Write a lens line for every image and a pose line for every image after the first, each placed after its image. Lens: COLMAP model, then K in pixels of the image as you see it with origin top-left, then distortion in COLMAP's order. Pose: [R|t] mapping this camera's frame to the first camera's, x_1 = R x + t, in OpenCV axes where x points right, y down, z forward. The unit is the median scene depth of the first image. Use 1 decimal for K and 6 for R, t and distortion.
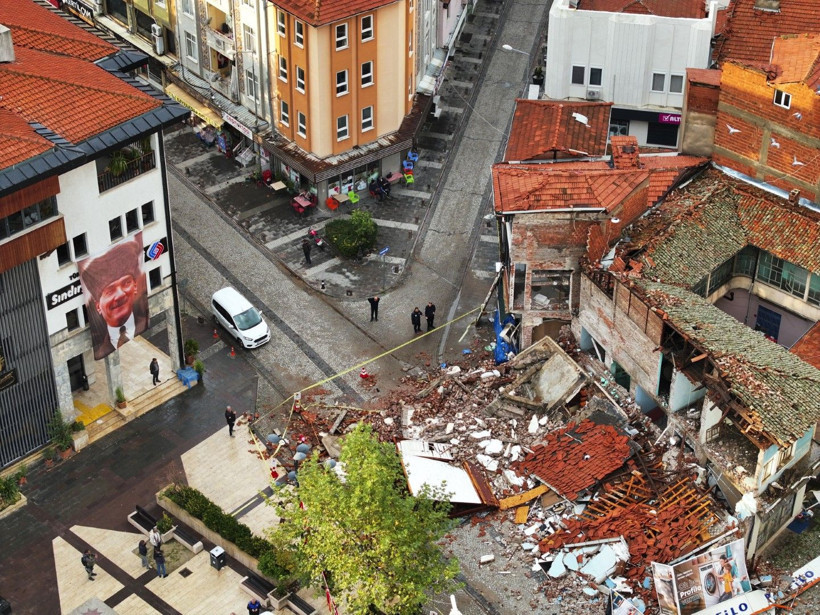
lens RADIAL K [[1649.6, 0, 384.2], [0, 1649.6, 309.3], [0, 0, 1]] dist [-0.142921, 0.000000]
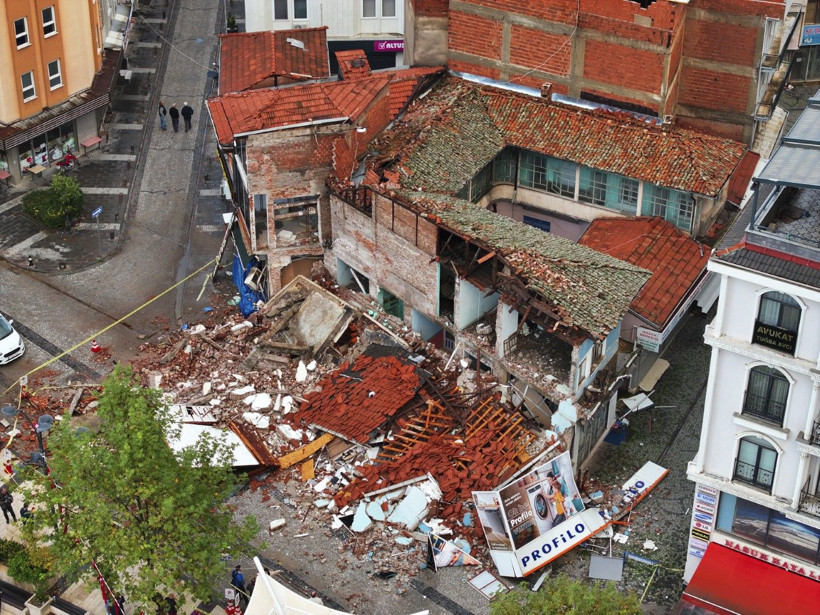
lens RADIAL K [[1649.6, 0, 404.1], [0, 1649.6, 310.5], [0, 0, 1]] dist [-0.142921, 0.000000]
pose [[0.968403, -0.128902, 0.213494, -0.038331], [0.136830, 0.990334, -0.022720, 0.064773], [-0.208502, 0.051214, 0.976680, 0.135488]]
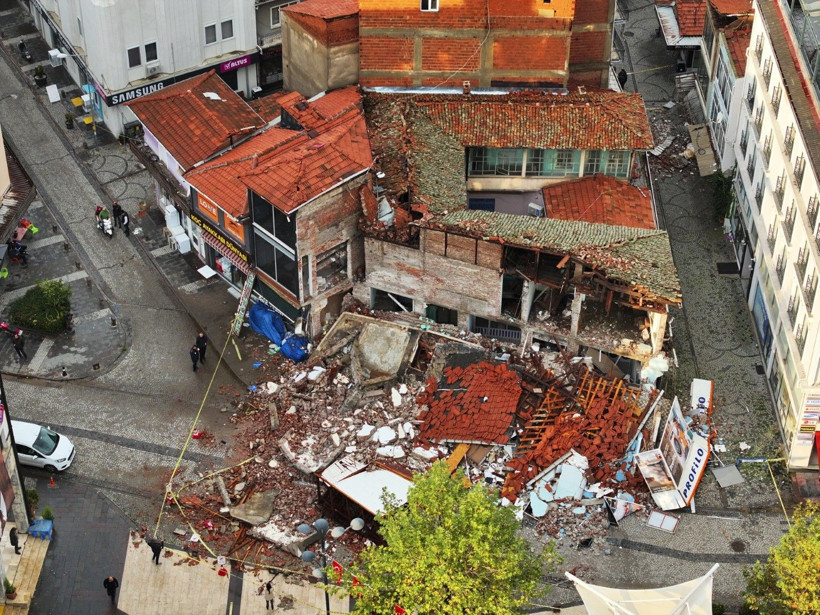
lens RADIAL K [[1649.6, 0, 413.7], [0, 1649.6, 312.6], [0, 0, 1]] dist [-0.142921, 0.000000]
pose [[0.738525, -0.425519, 0.522985, -0.394949], [0.383056, 0.903144, 0.193903, -0.162632], [-0.554841, 0.057130, 0.829993, 0.171148]]
